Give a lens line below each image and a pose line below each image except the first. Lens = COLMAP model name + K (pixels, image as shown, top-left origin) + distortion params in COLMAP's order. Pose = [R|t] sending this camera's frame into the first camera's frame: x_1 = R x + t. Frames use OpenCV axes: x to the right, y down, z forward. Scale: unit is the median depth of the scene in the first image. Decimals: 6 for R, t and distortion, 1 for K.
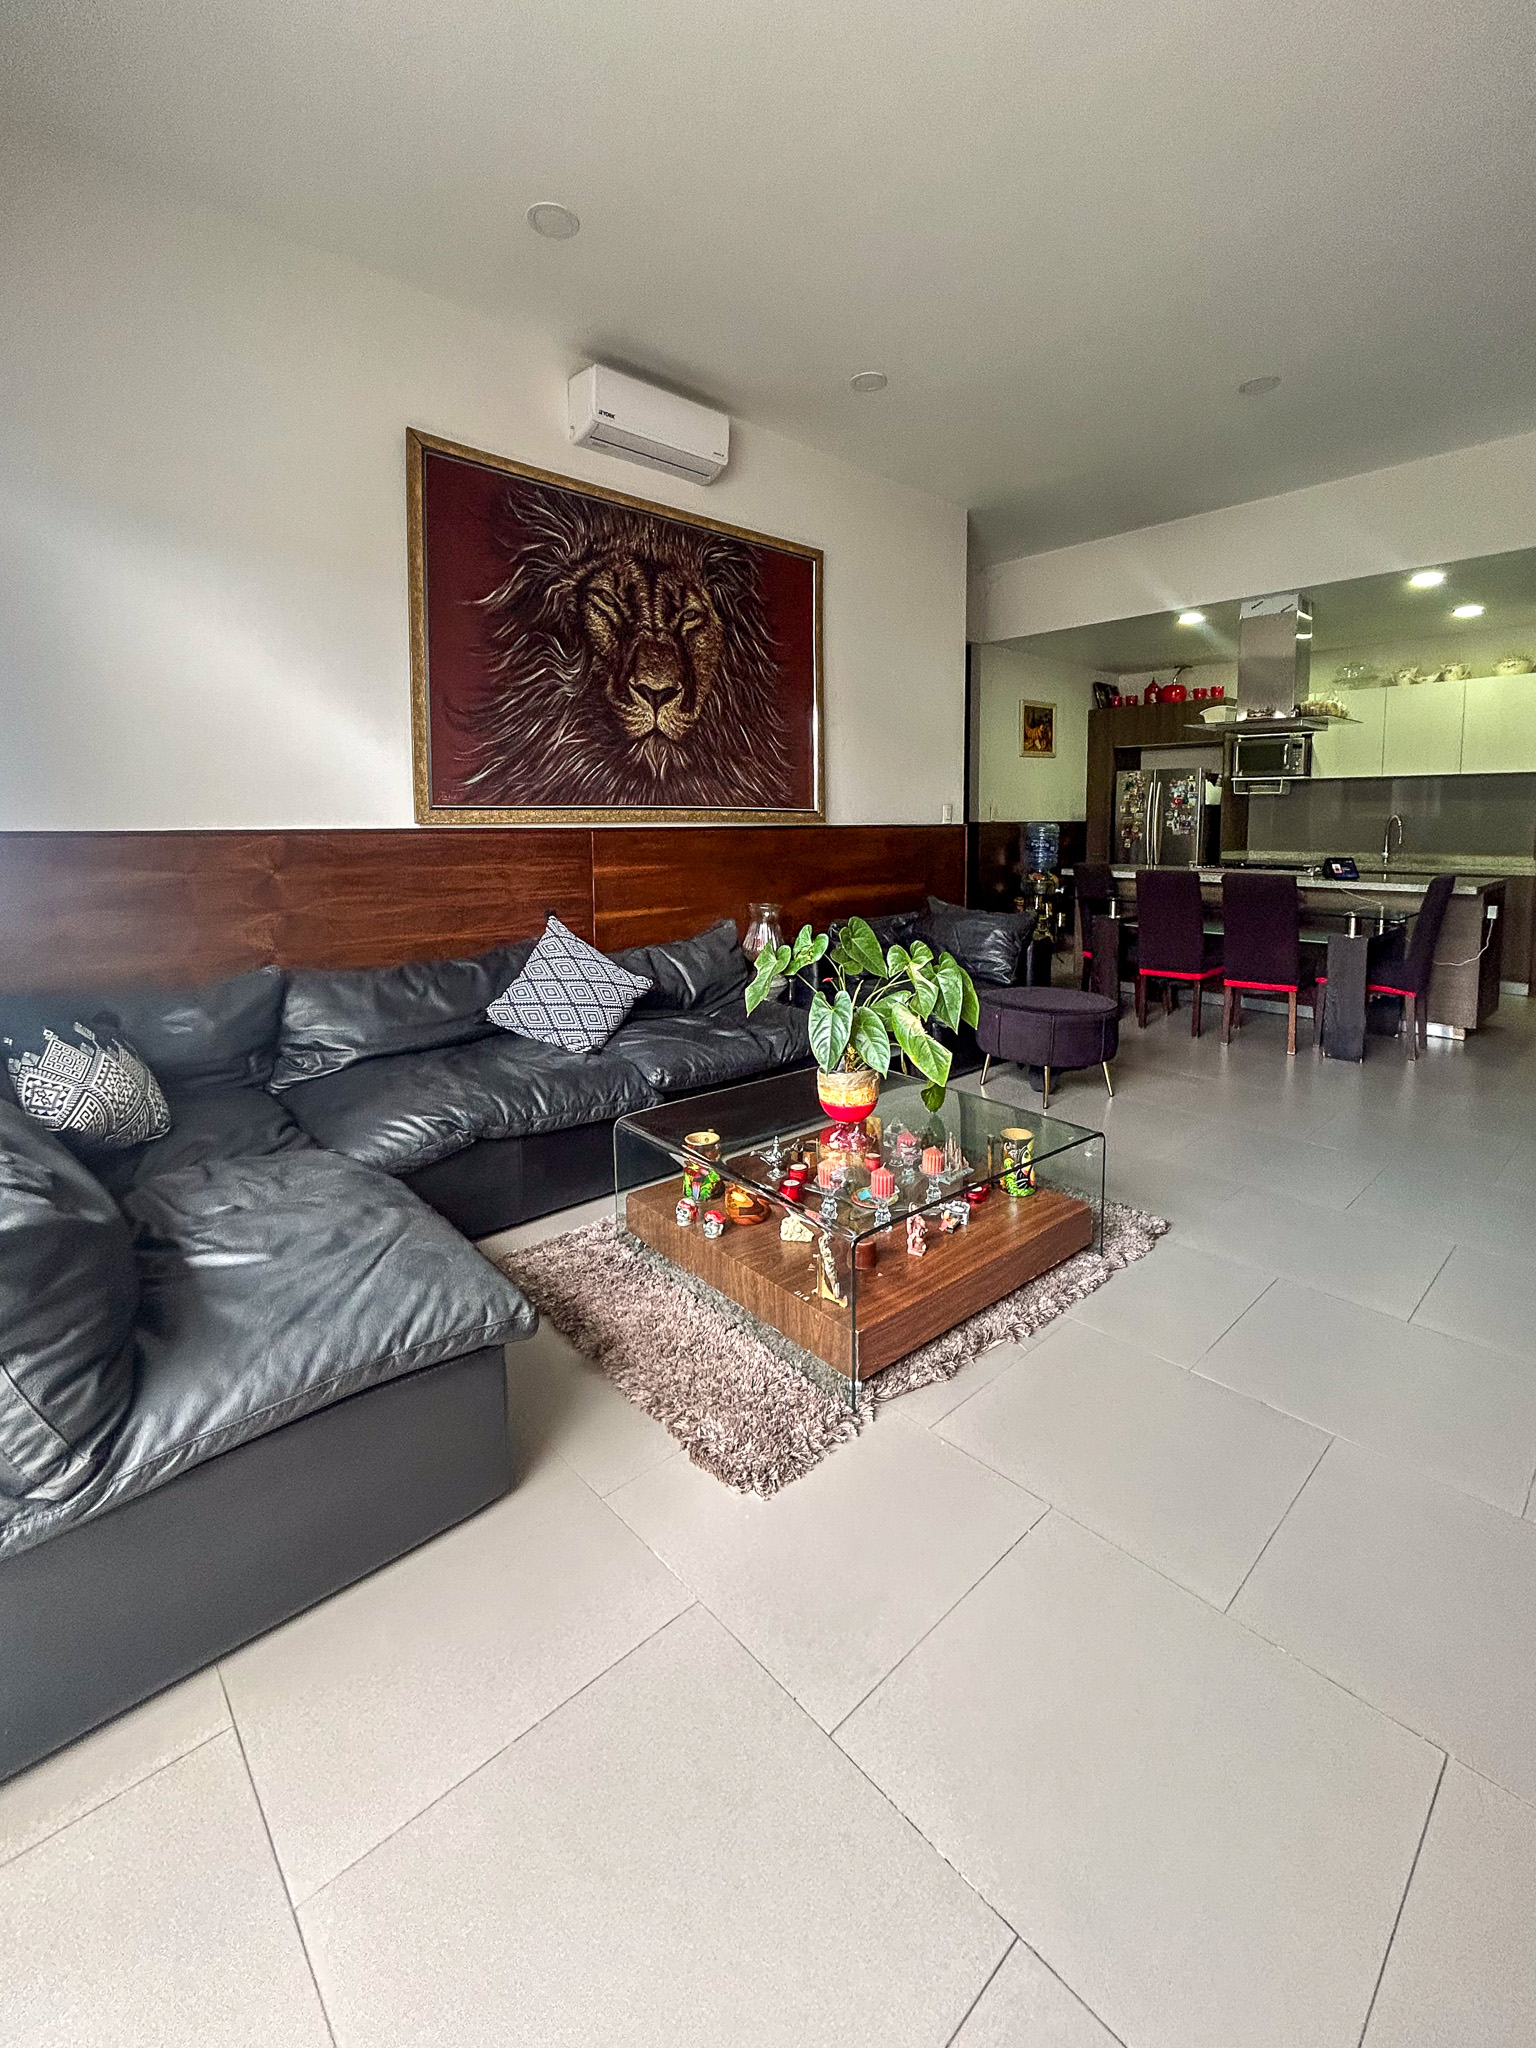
lens RADIAL K [[879.6, 0, 773.7], [0, 879.6, 901.1], [0, 0, 1]] dist [-0.001392, -0.000198]
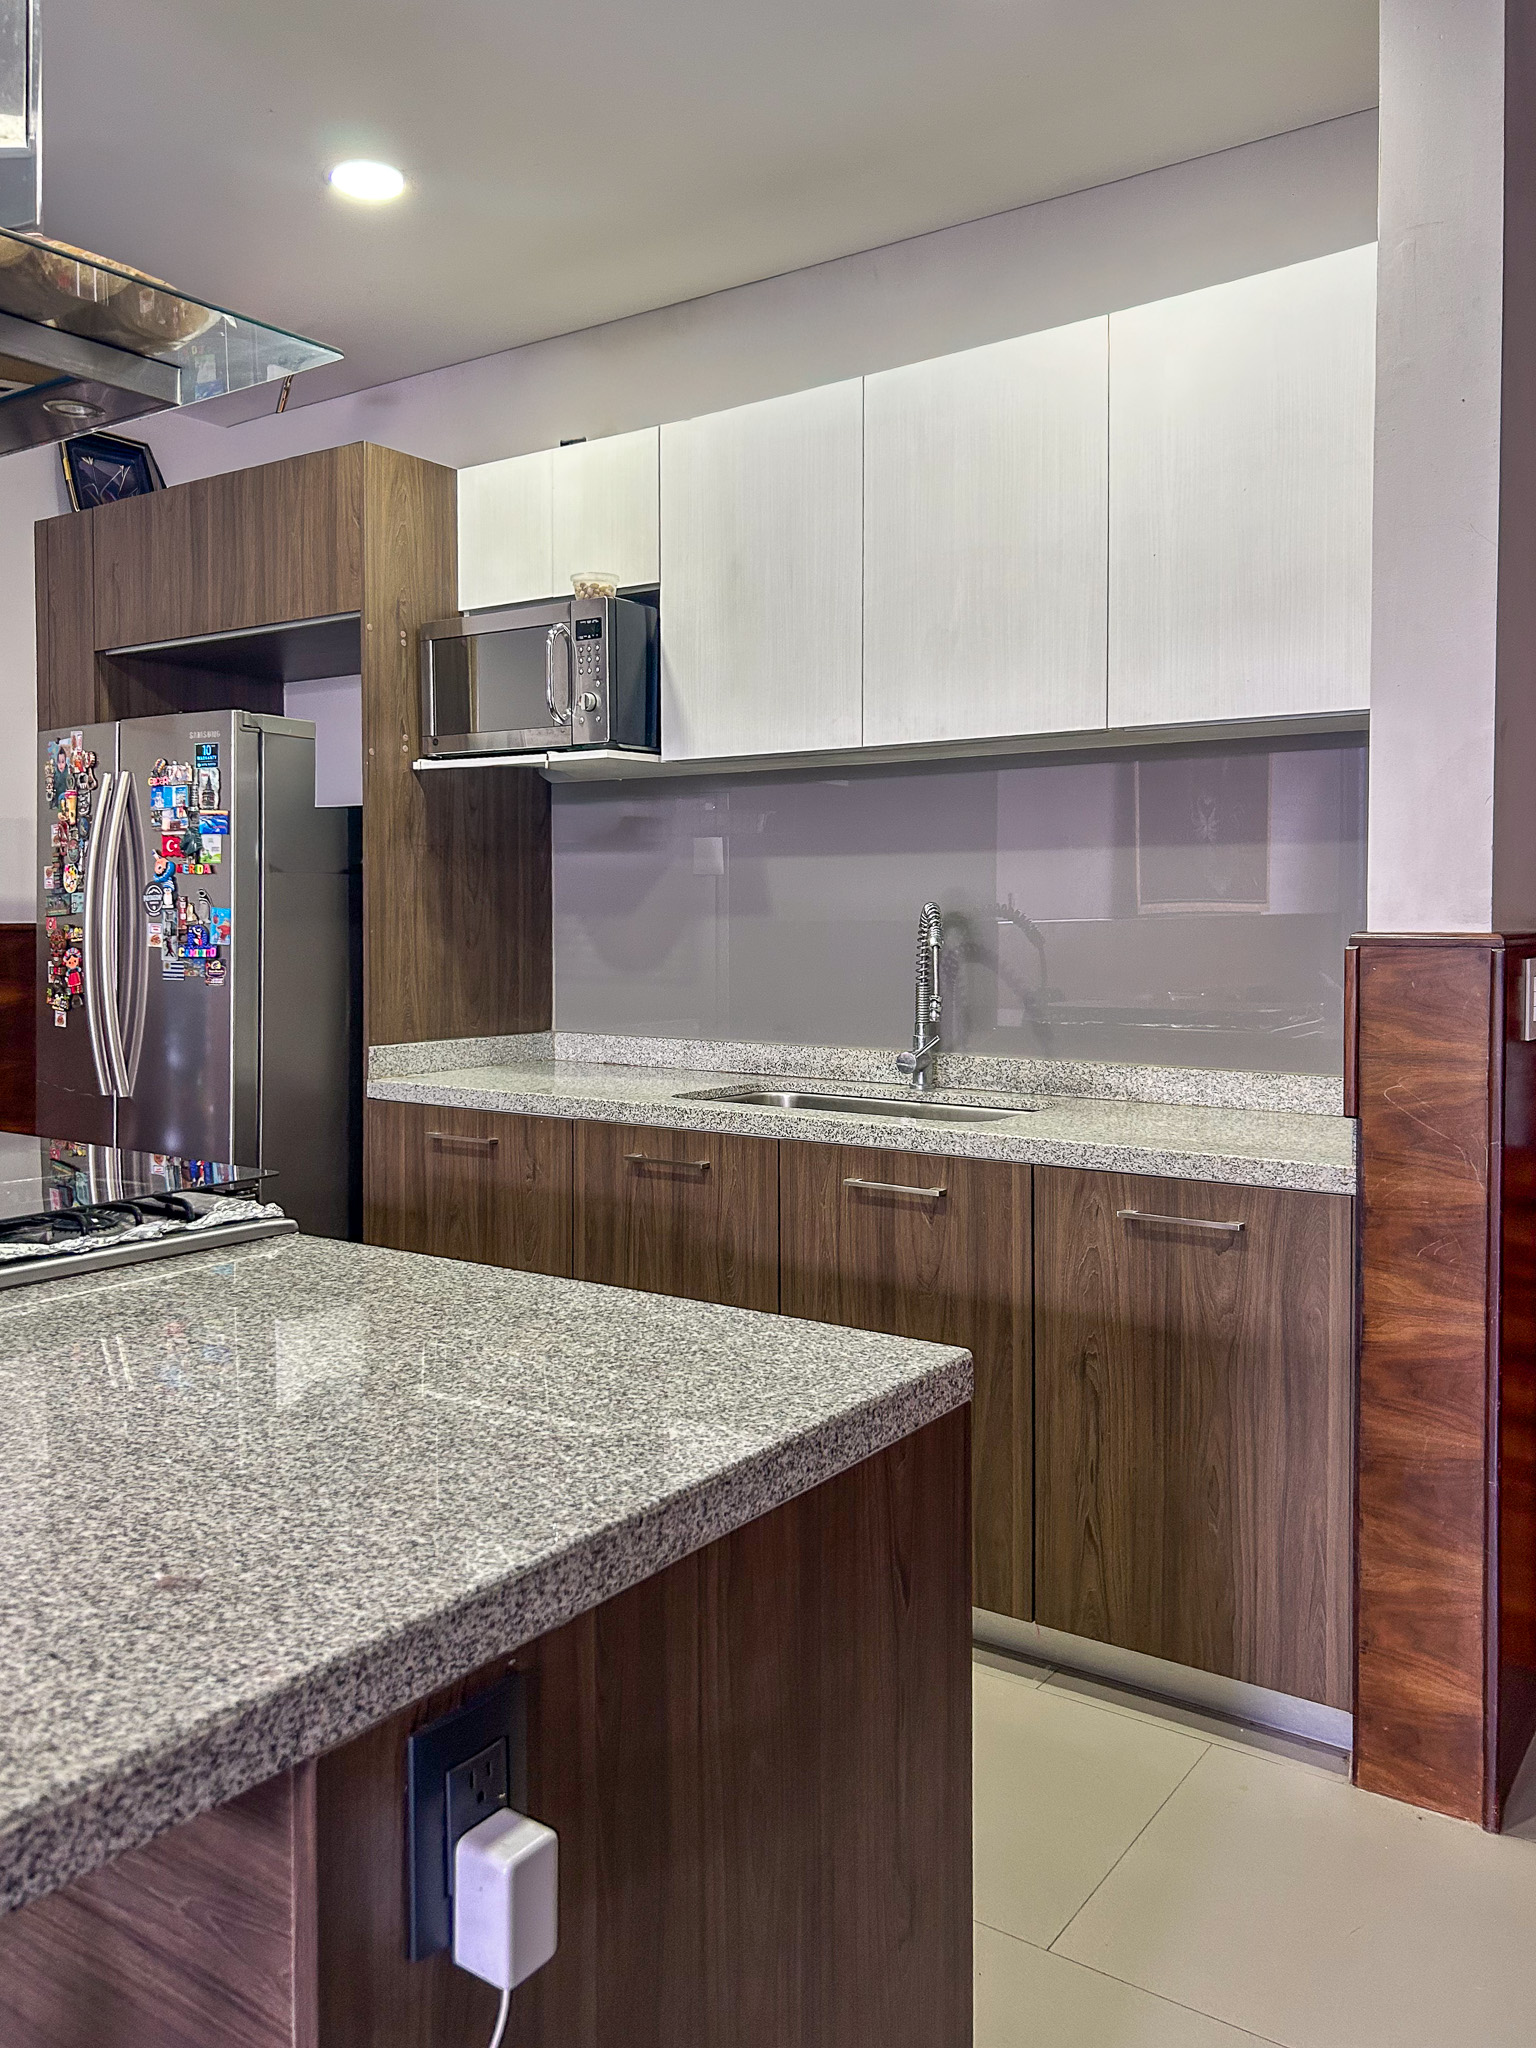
lens RADIAL K [[1593.5, 0, 733.8], [0, 1593.5, 961.0], [0, 0, 1]] dist [0.069857, -0.131380]
pose [[0.979652, -0.006555, 0.200598, 0.325661], [0.017987, 0.998312, -0.055216, -0.033248], [-0.199897, 0.057701, 0.978116, 0.328266]]
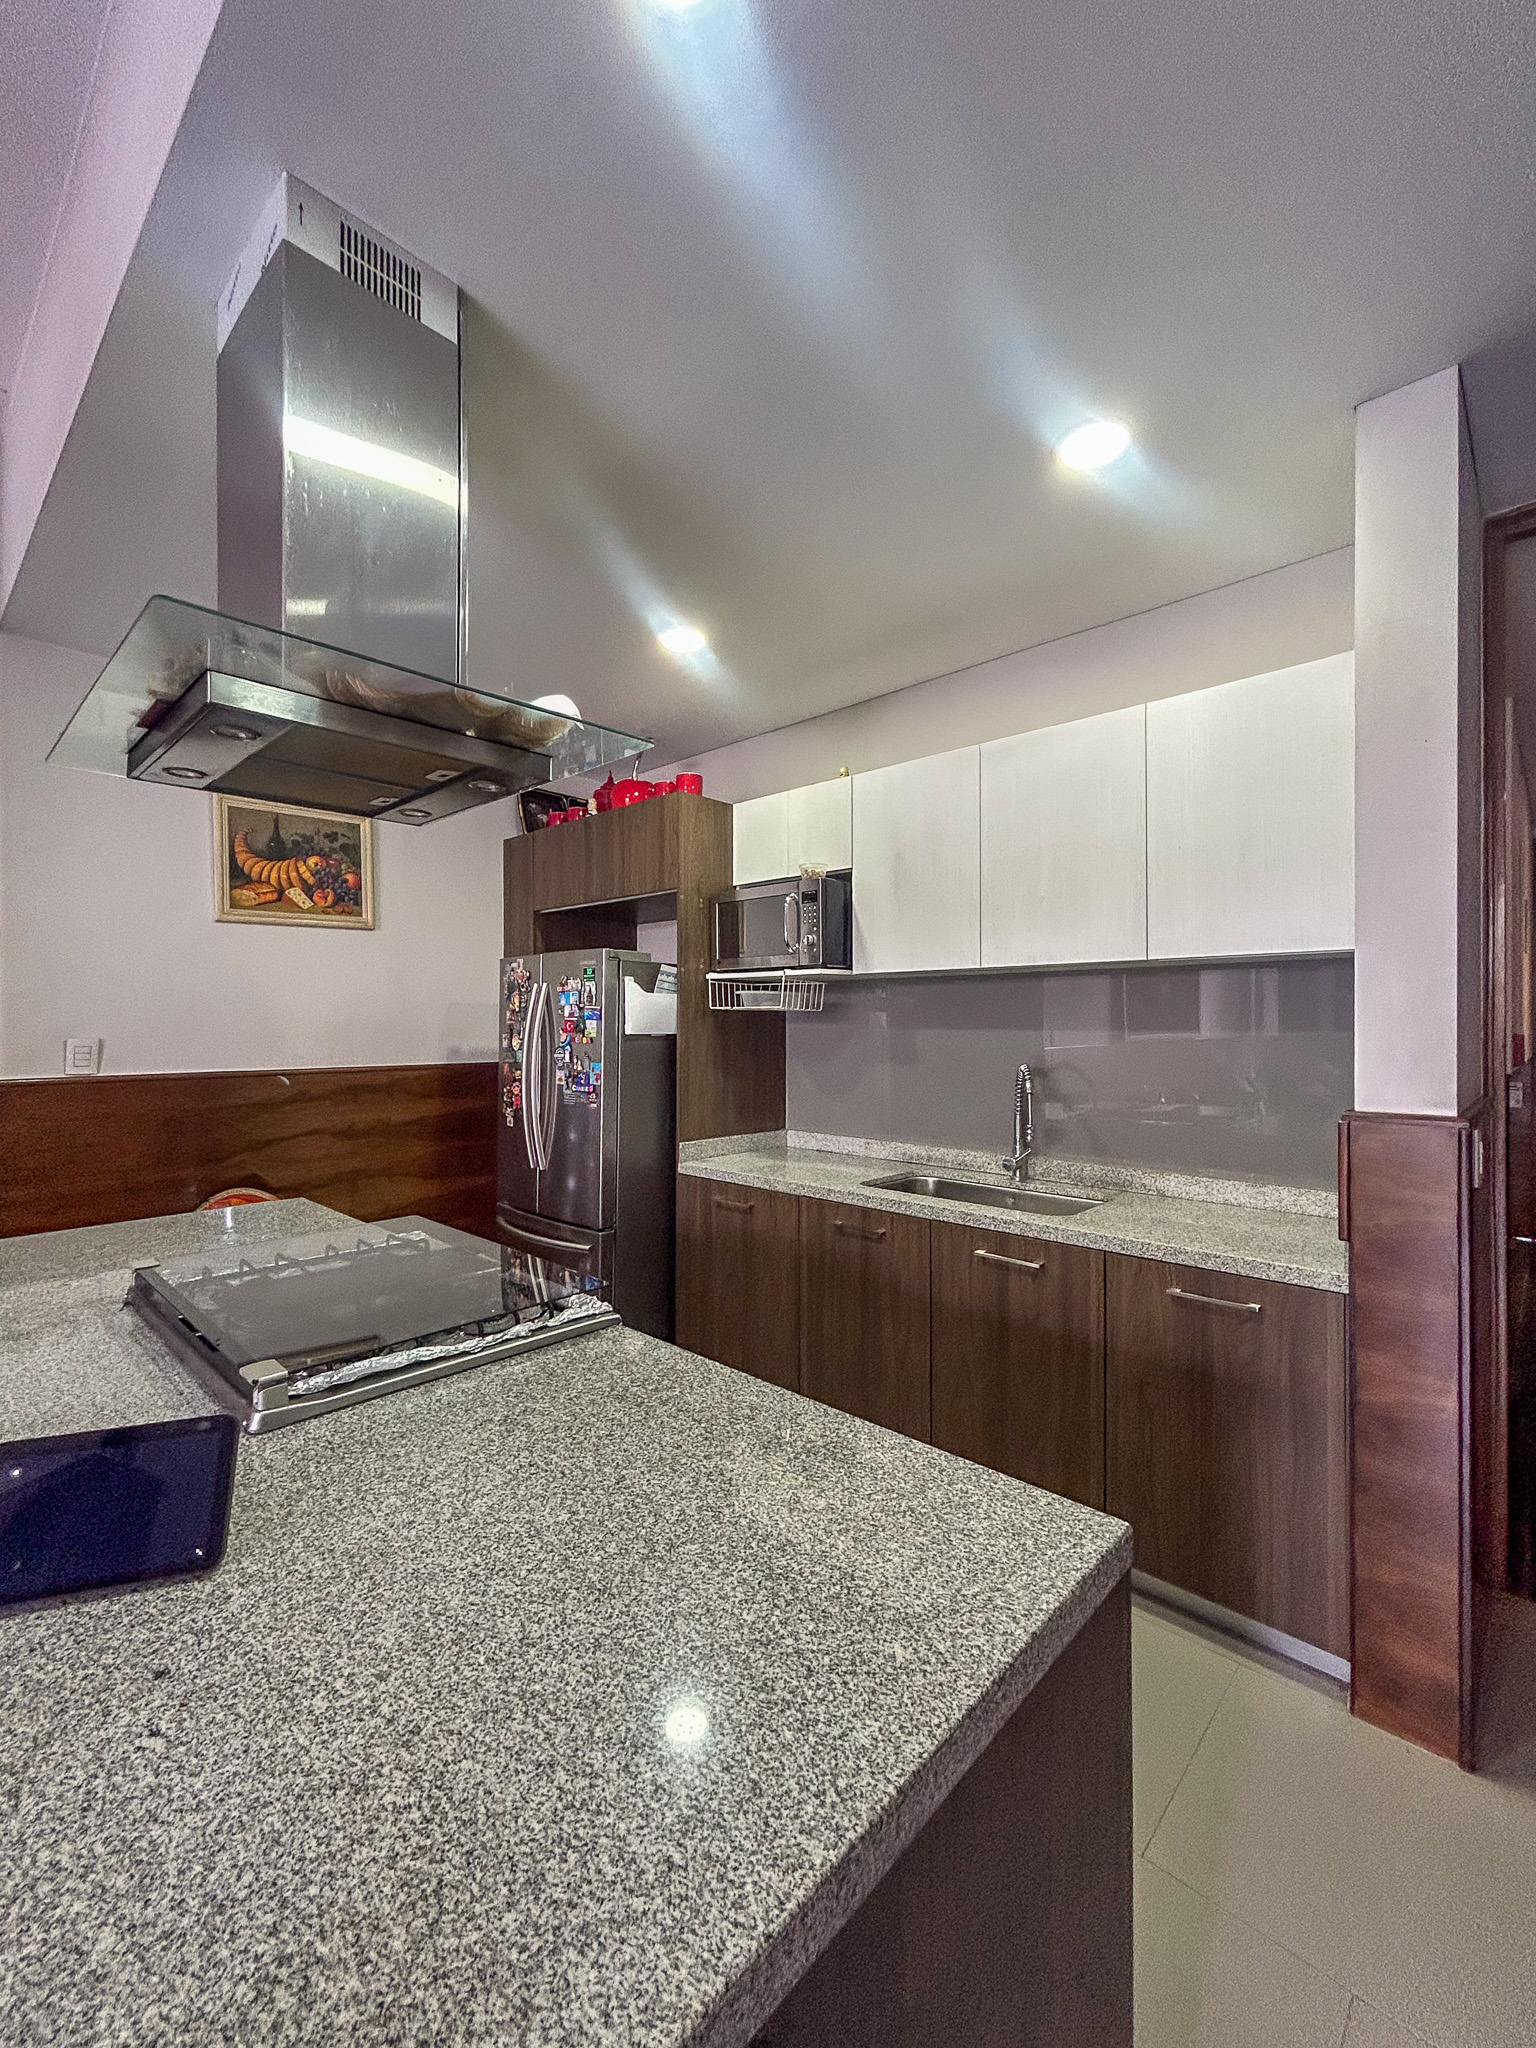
lens RADIAL K [[848.7, 0, 768.0], [0, 848.7, 1024.0], [0, 0, 1]] dist [-0.003023, -0.000579]
pose [[0.997595, -0.000698, 0.069316, 0.327948], [0.006716, 0.996219, -0.086617, -0.048604], [-0.068994, 0.086874, 0.993827, 0.361652]]
